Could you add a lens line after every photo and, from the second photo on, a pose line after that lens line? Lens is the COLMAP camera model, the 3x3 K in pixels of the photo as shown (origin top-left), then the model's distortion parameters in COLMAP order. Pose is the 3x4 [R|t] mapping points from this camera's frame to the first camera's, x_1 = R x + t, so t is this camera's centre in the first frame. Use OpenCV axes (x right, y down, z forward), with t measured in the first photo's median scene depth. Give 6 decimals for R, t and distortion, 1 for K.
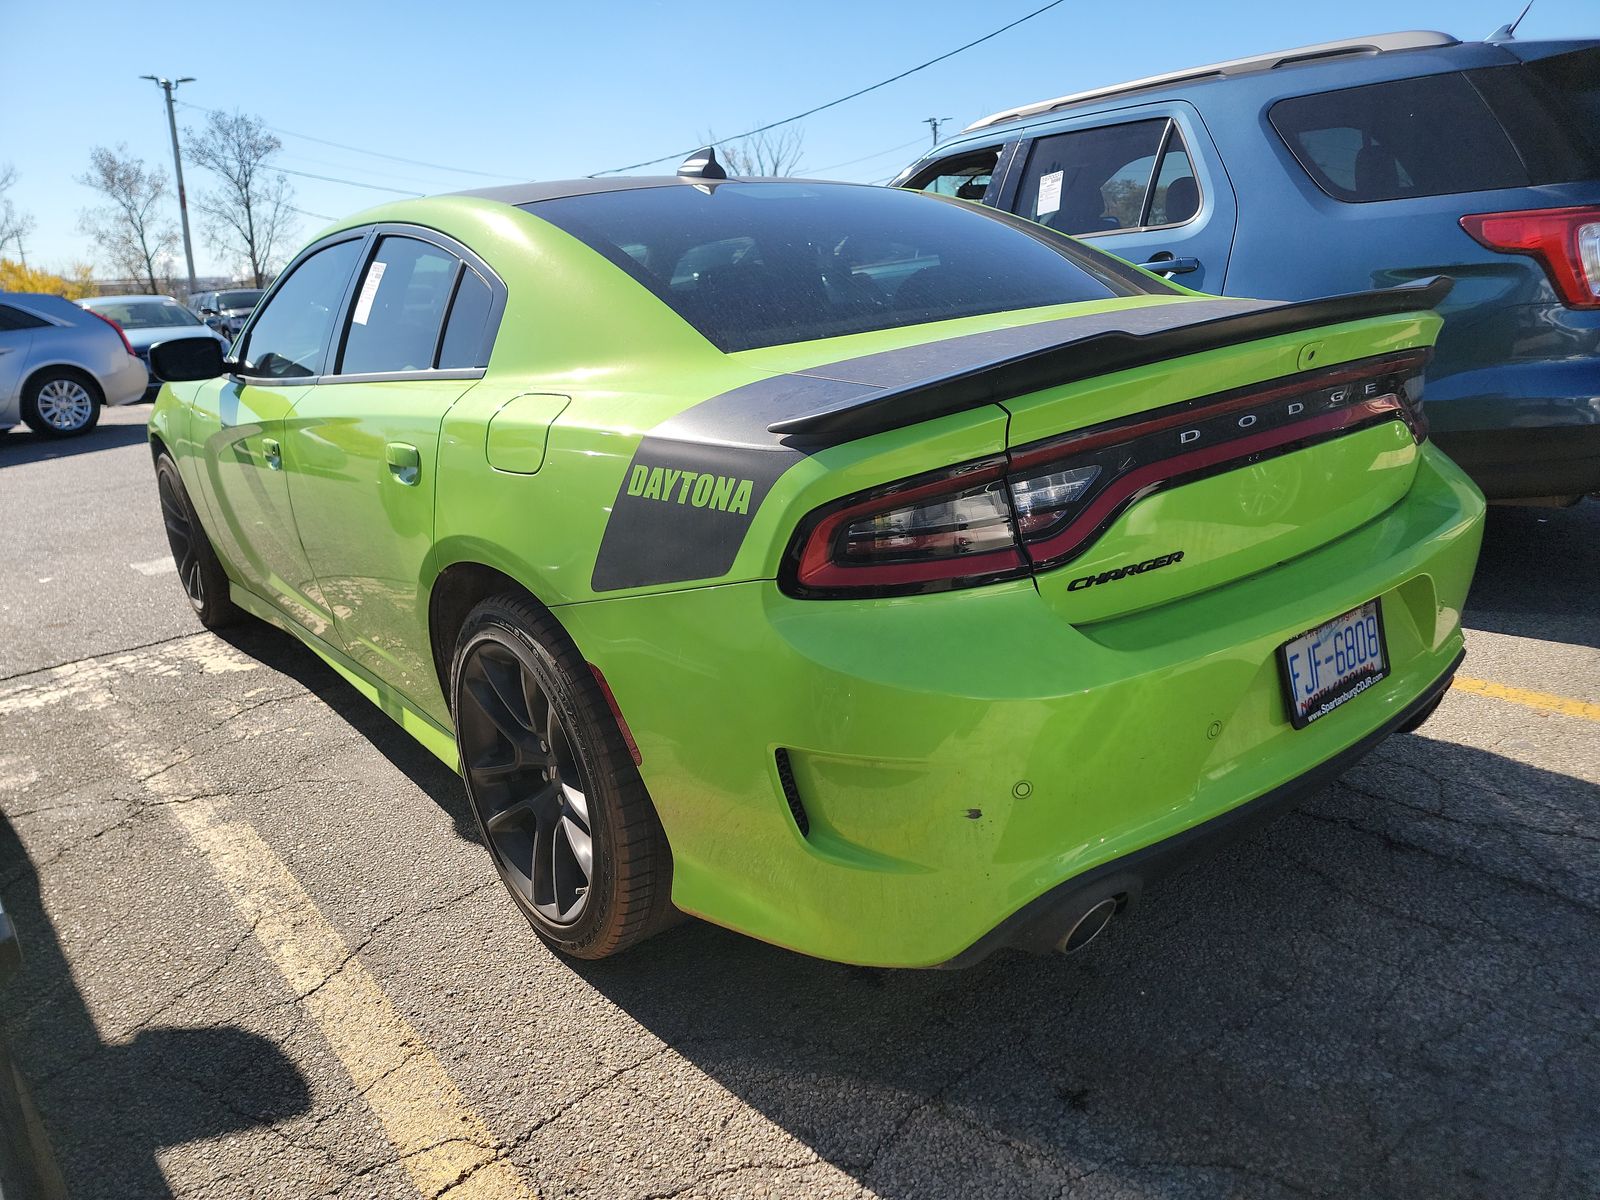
lens RADIAL K [[1102.7, 0, 800.0], [0, 1102.7, 600.0], [0, 0, 1]] dist [0.054694, -0.000723]
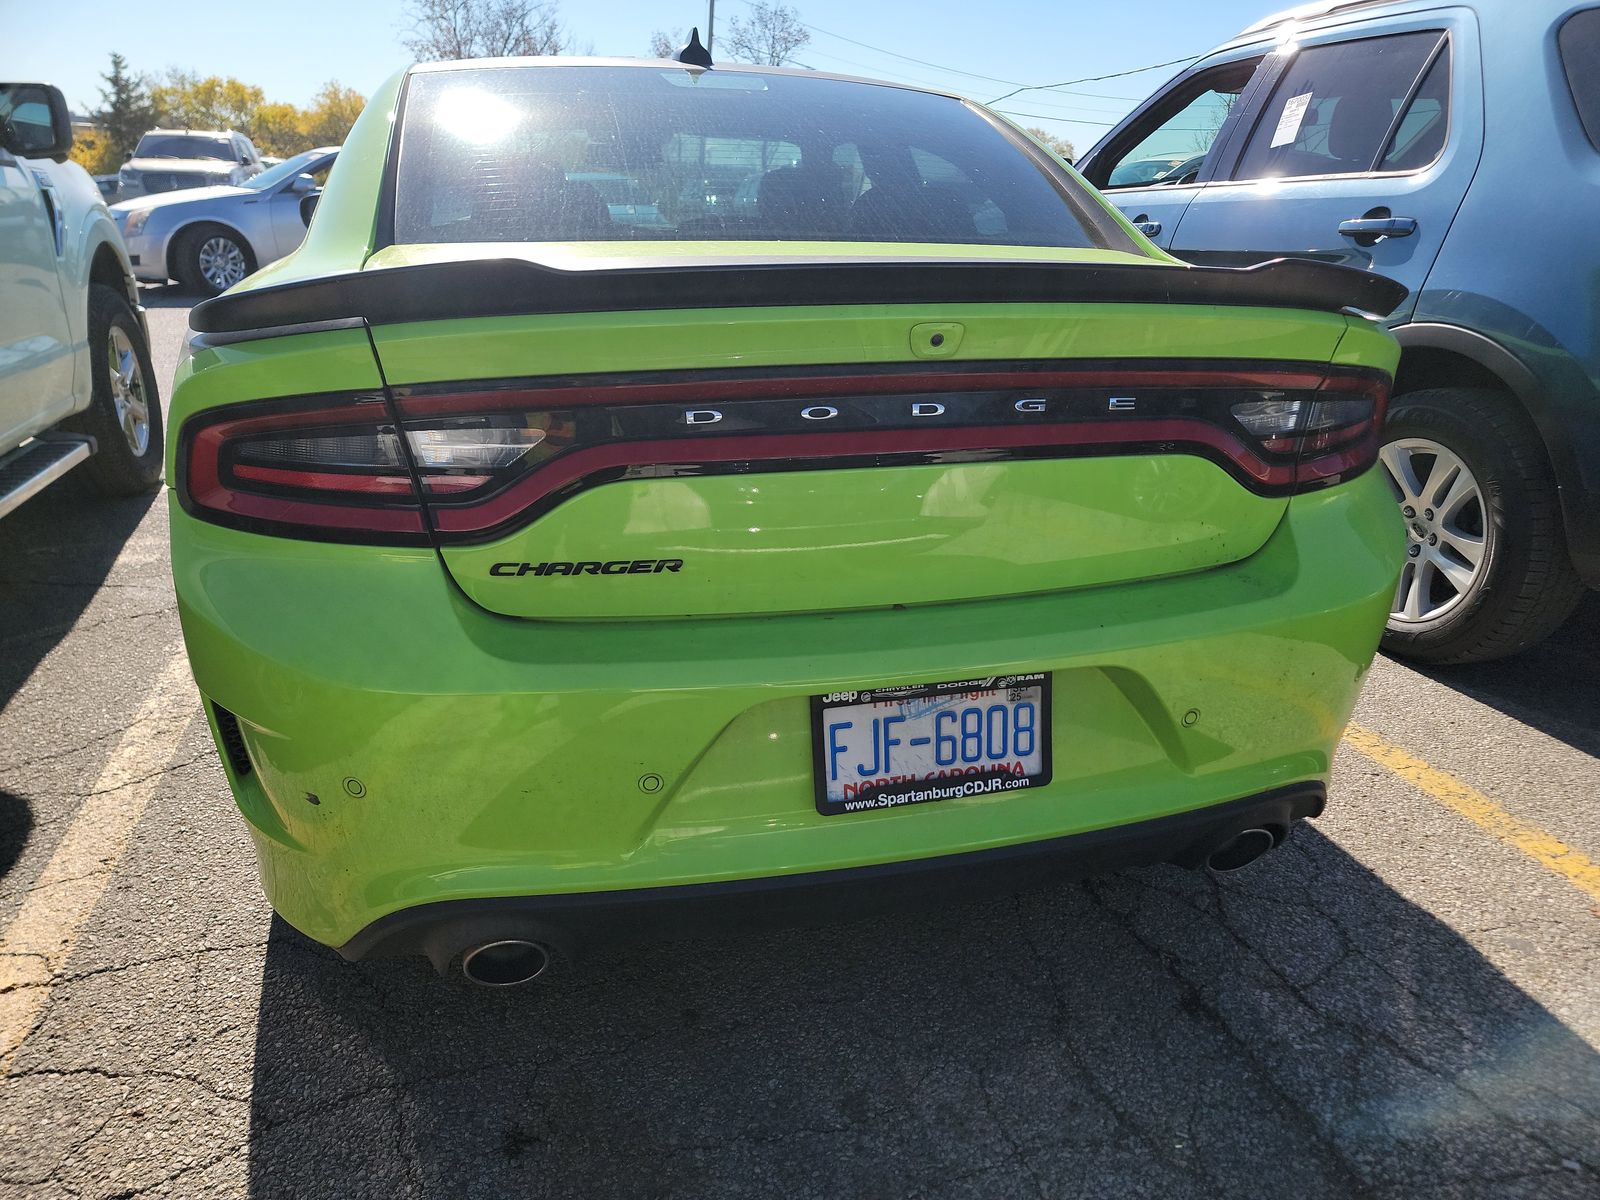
lens RADIAL K [[1098.3, 0, 796.0], [0, 1098.3, 615.7], [0, 0, 1]] dist [0.081167, -0.066334]
pose [[0.913726, 0.228193, -0.336204, 0.638490], [-0.199759, 0.972791, 0.117366, -0.104756], [0.353838, -0.040081, 0.934448, 0.264983]]
